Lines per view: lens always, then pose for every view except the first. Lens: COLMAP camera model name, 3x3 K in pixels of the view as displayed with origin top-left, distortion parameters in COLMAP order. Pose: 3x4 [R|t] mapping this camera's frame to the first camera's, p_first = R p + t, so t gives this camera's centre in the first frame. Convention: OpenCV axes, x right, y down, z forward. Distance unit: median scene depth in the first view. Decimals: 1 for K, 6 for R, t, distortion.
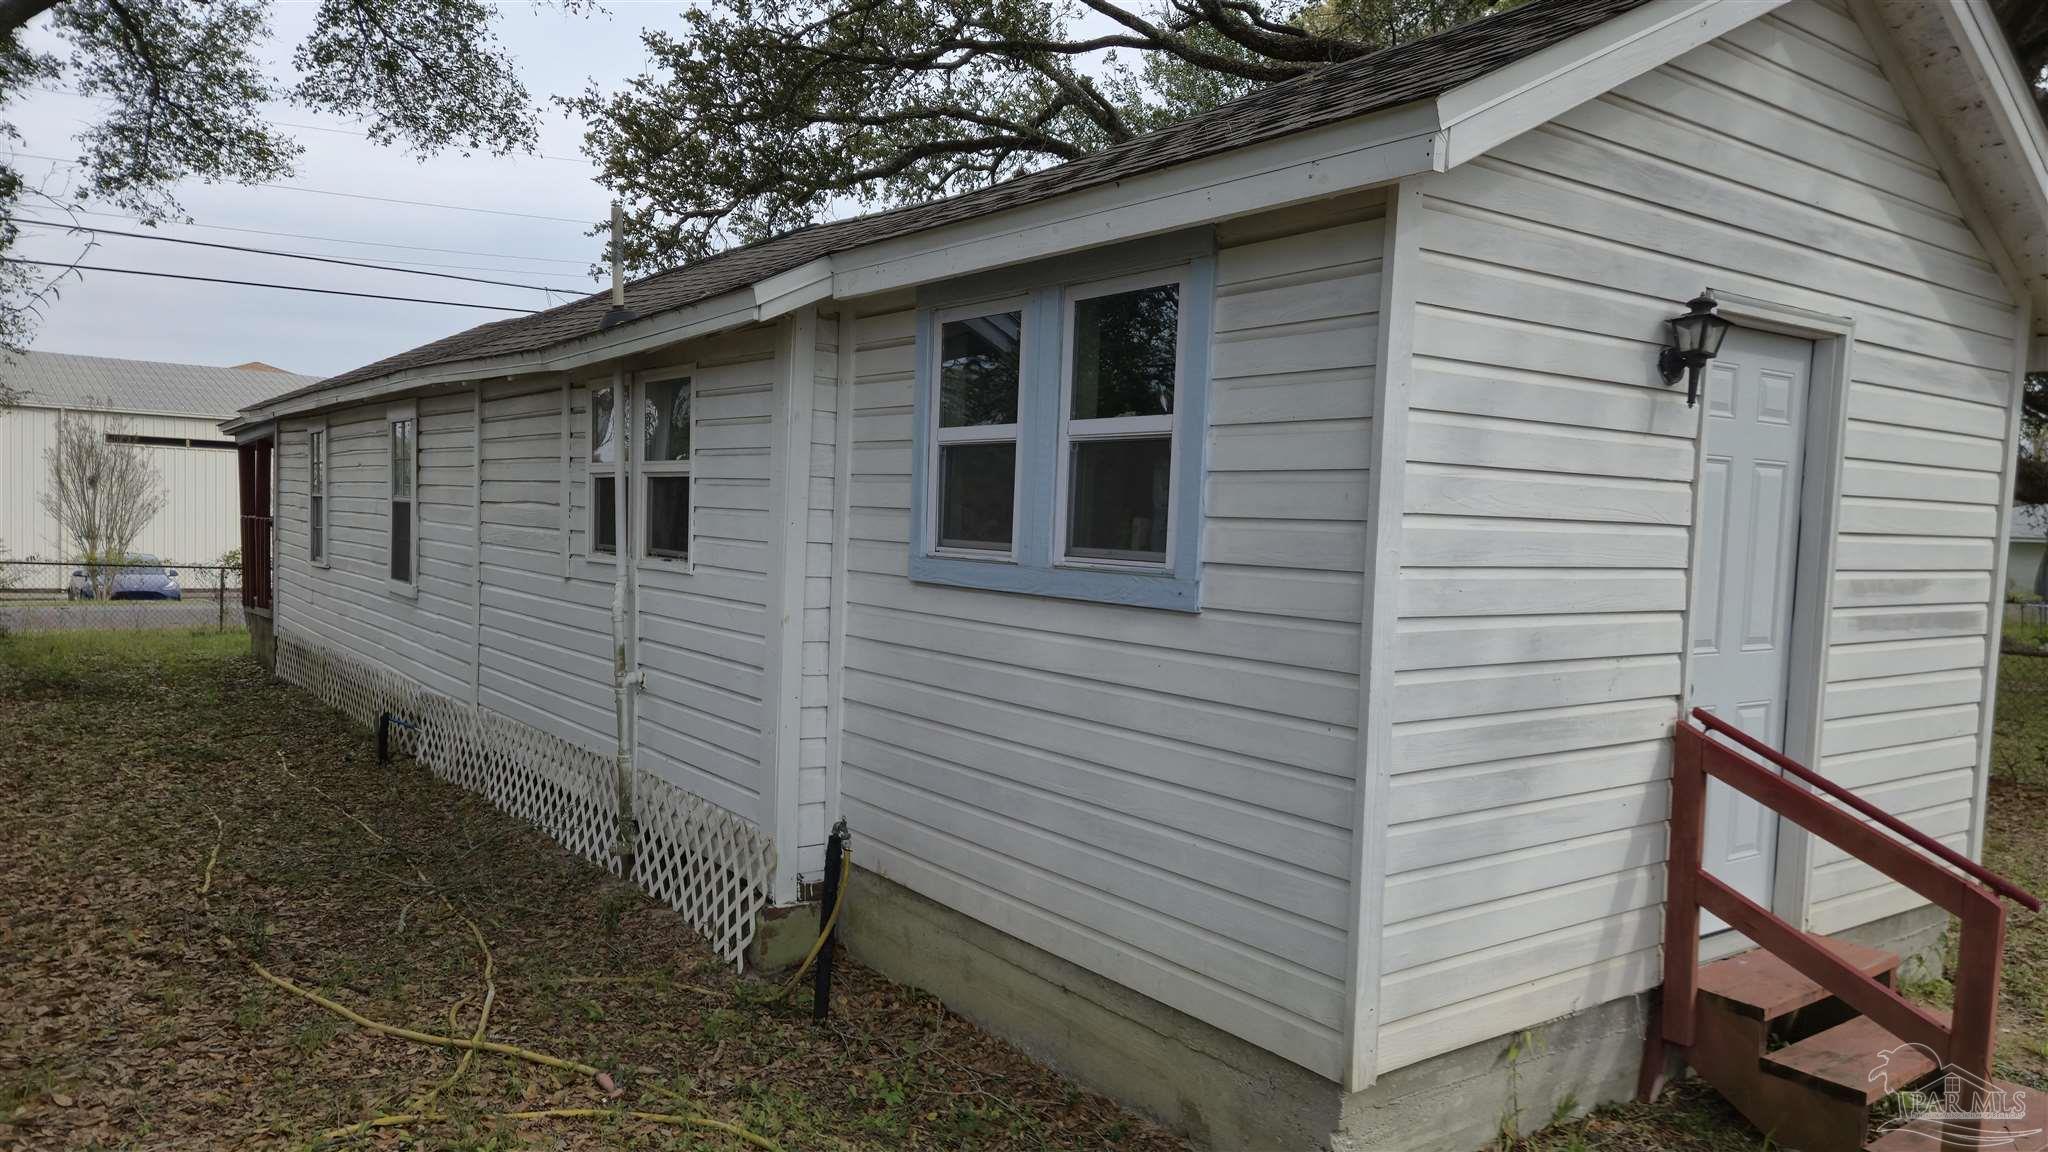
lens RADIAL K [[1377.2, 0, 1027.4], [0, 1377.2, 585.4], [0, 0, 1]] dist [0.040772, -0.002513]
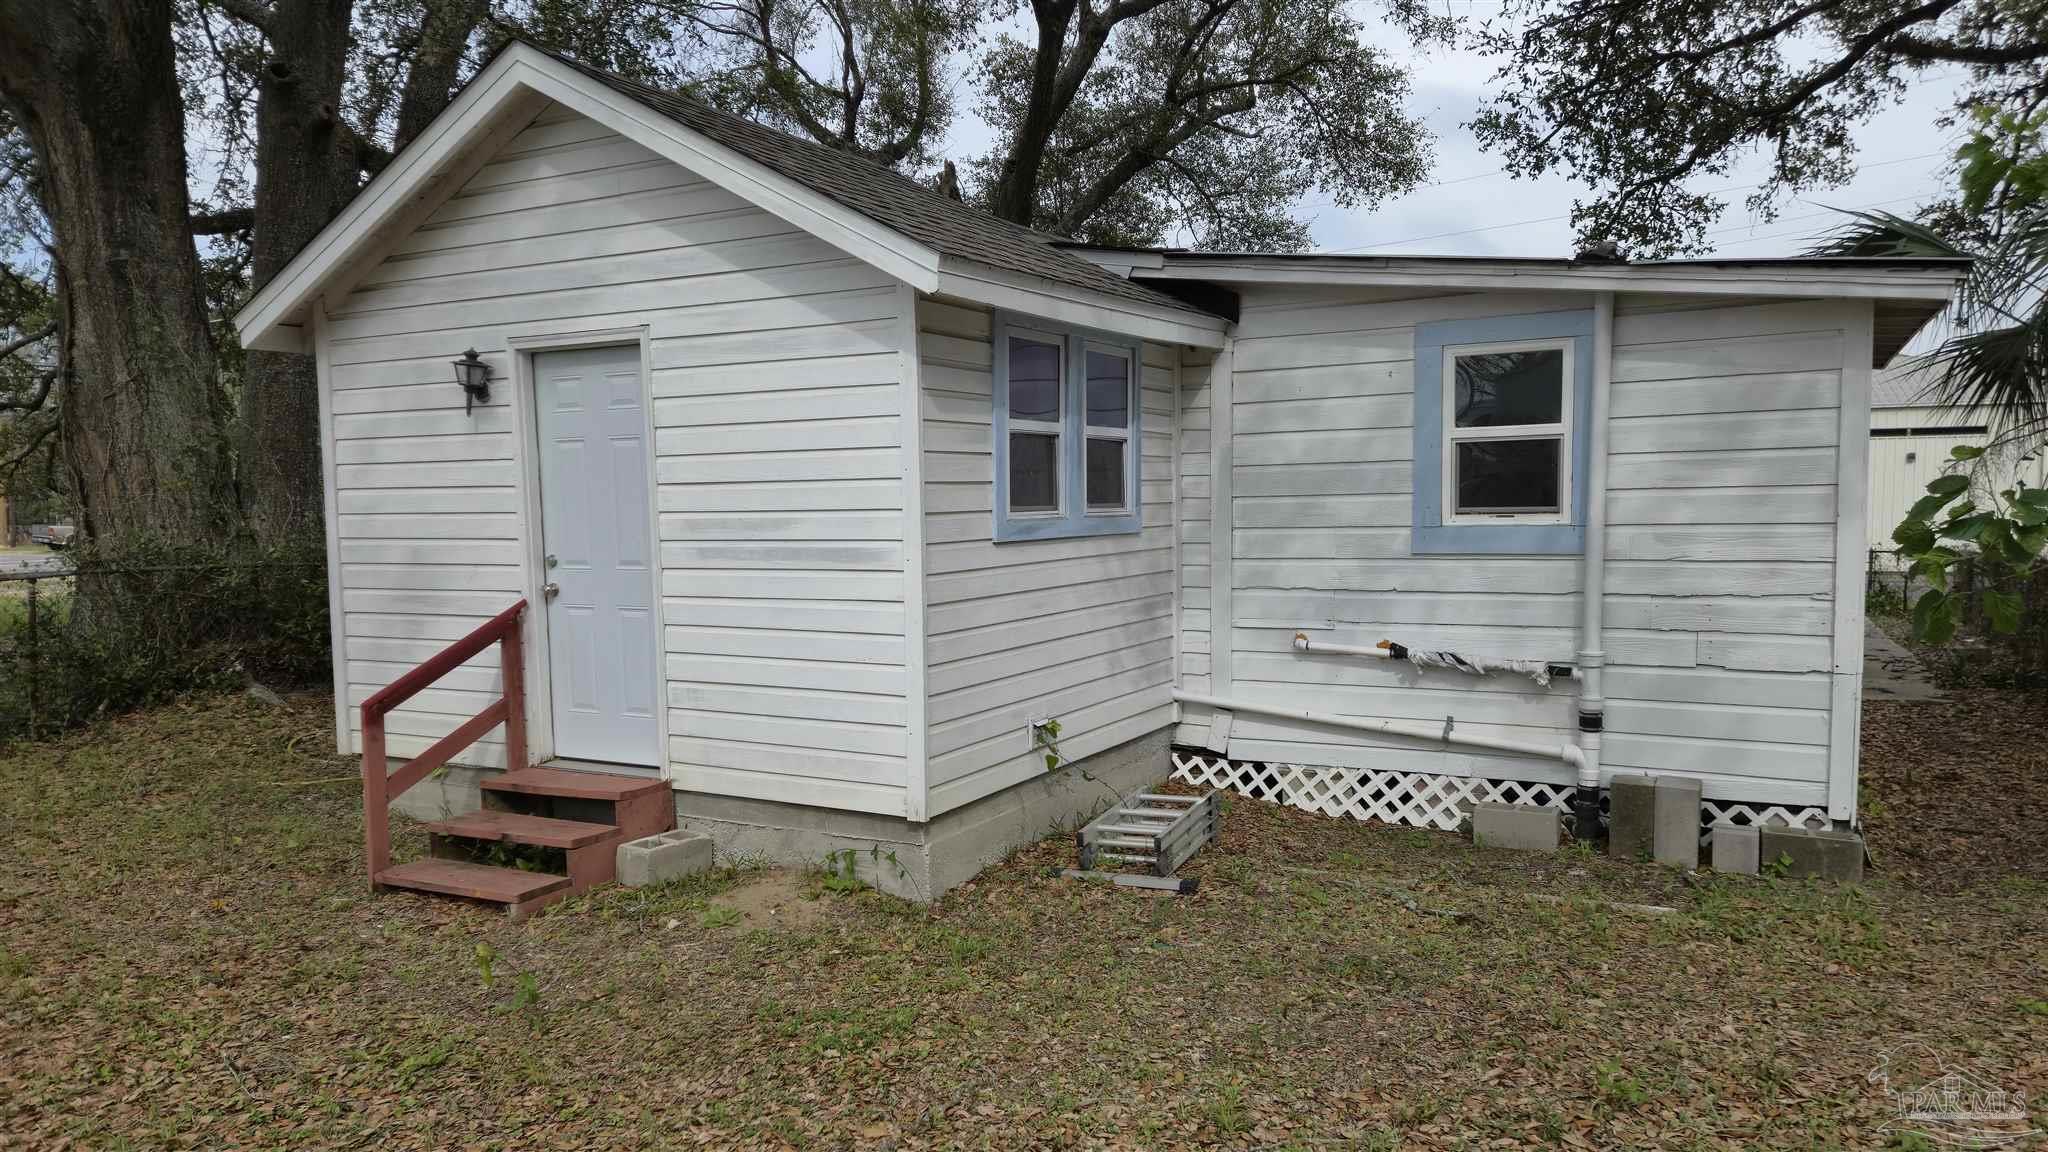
lens RADIAL K [[1377.2, 0, 1027.4], [0, 1377.2, 585.4], [0, 0, 1]] dist [0.040772, -0.002513]
pose [[0.413977, 0.023614, -0.909981, 1.948518], [-0.018097, 0.999679, 0.017709, 0.029205], [0.910107, 0.009137, 0.414272, 0.782529]]
